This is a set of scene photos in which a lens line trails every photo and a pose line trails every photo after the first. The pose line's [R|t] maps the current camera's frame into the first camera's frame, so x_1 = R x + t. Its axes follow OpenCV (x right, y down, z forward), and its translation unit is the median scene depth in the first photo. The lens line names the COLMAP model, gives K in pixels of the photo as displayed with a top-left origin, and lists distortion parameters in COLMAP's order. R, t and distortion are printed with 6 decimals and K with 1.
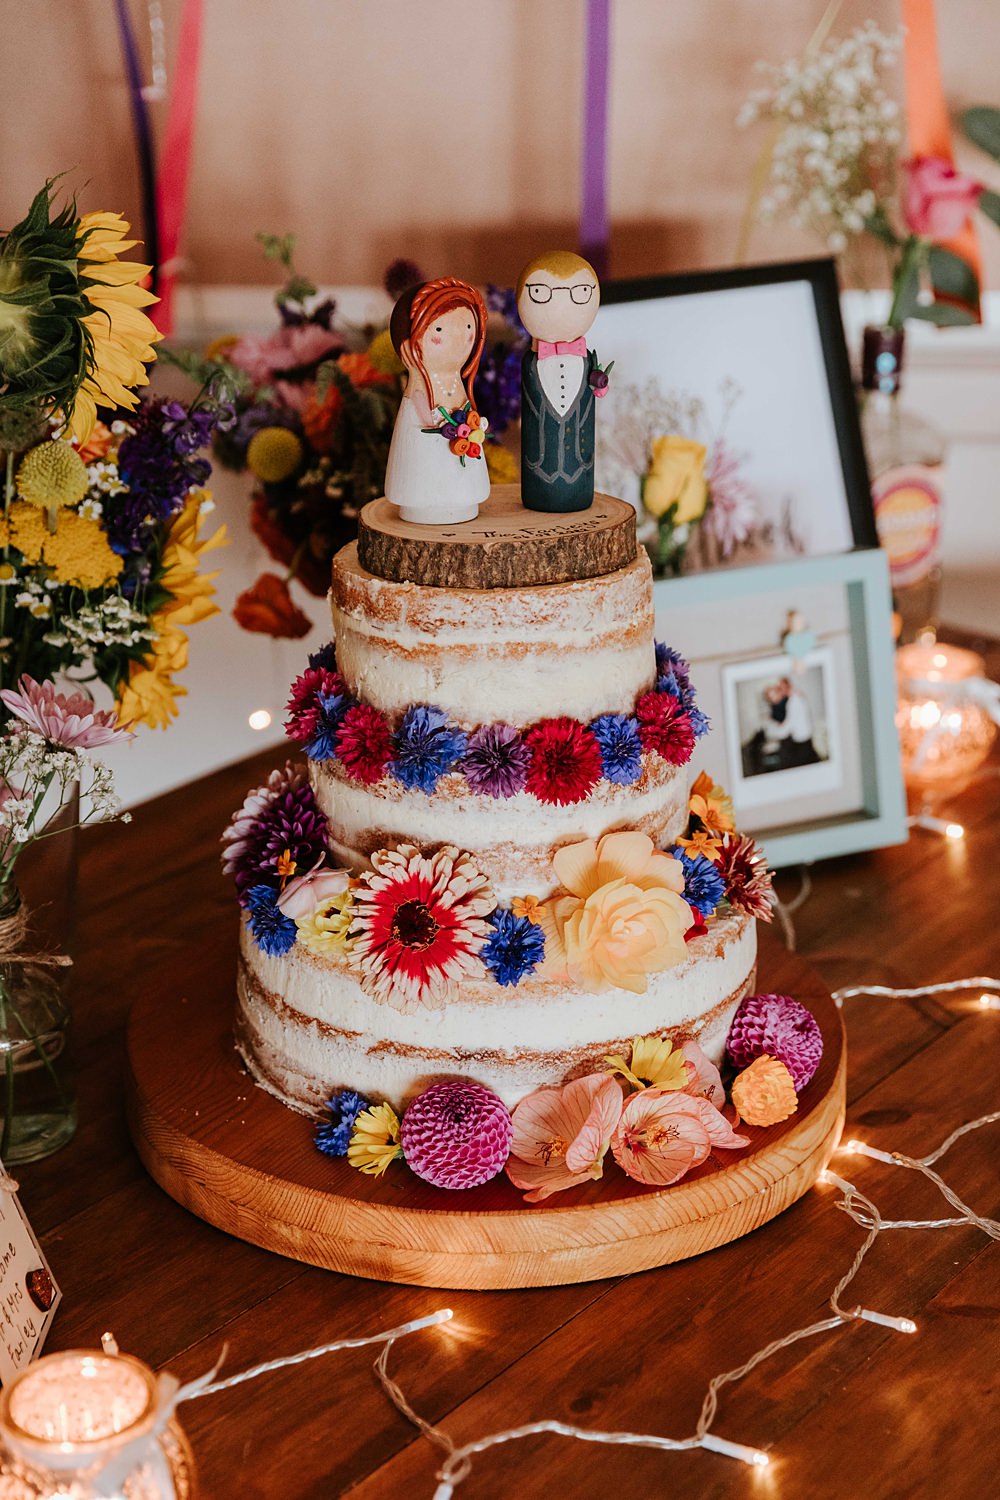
lens RADIAL K [[2569.4, 0, 509.2], [0, 2569.4, 764.1], [0, 0, 1]] dist [0.024701, 0.000000]
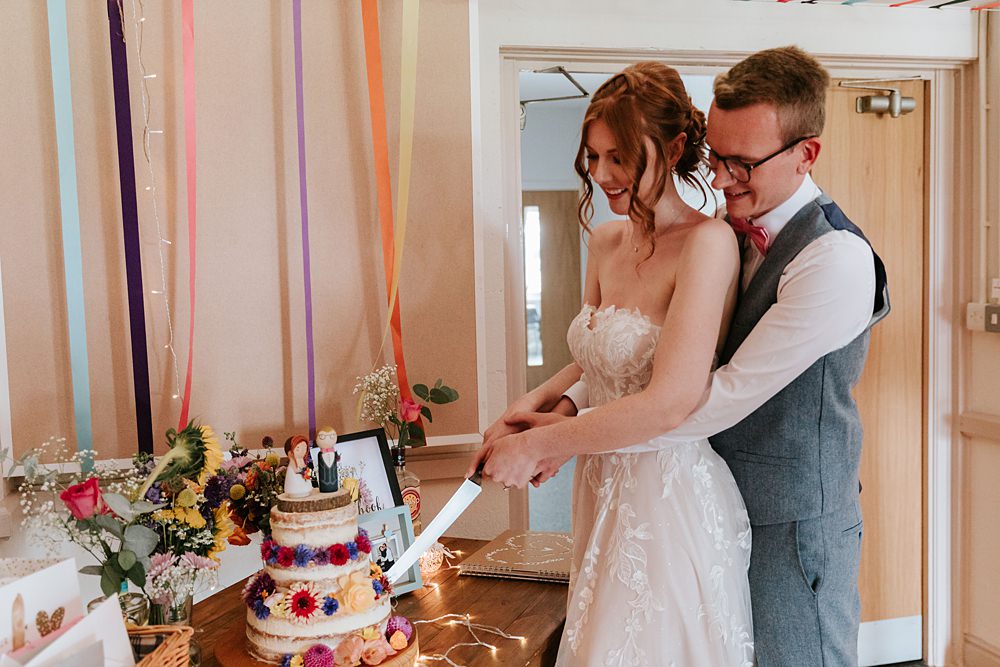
lens RADIAL K [[992.9, 0, 501.3], [0, 992.9, 335.9], [0, 0, 1]] dist [-0.024764, 0.000000]
pose [[0.959973, -0.052906, 0.275051, -0.132348], [0.132459, 0.951001, -0.279376, 0.129698], [-0.246793, 0.304626, 0.919943, -0.509435]]
